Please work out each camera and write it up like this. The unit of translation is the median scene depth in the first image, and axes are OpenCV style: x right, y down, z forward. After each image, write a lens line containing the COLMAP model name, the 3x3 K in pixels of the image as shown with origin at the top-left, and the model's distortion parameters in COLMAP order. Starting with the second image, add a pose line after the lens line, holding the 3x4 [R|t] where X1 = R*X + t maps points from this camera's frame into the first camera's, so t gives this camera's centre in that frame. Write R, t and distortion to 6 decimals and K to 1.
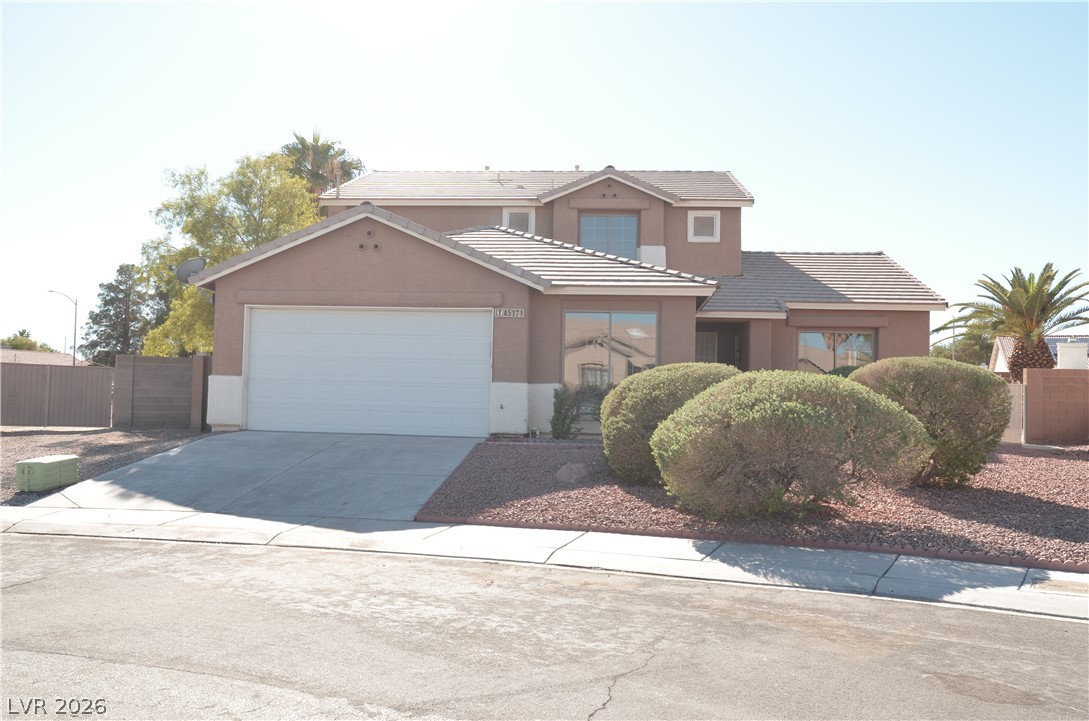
lens RADIAL K [[853.2, 0, 549.9], [0, 853.2, 368.1], [0, 0, 1]] dist [-0.082110, 0.038780]
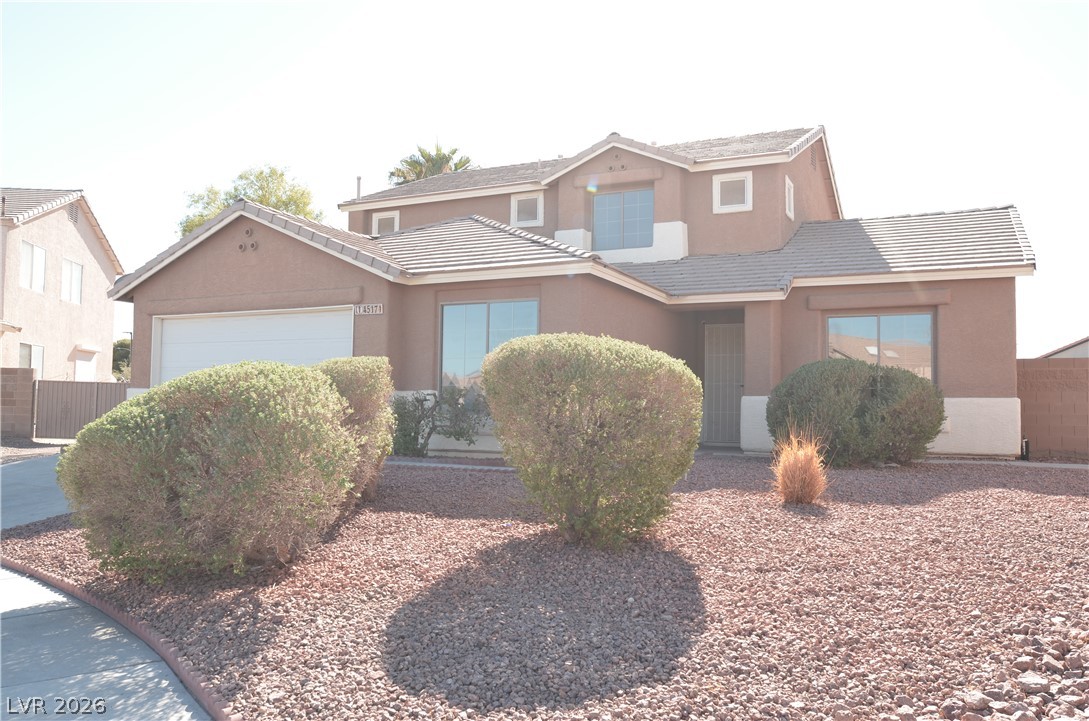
lens RADIAL K [[853.2, 0, 549.9], [0, 853.2, 368.1], [0, 0, 1]] dist [-0.082110, 0.038780]
pose [[0.925681, -0.027777, -0.377283, 0.323351], [0.021396, 0.999549, -0.021094, 0.012417], [0.377699, 0.011454, 0.925858, 0.196991]]
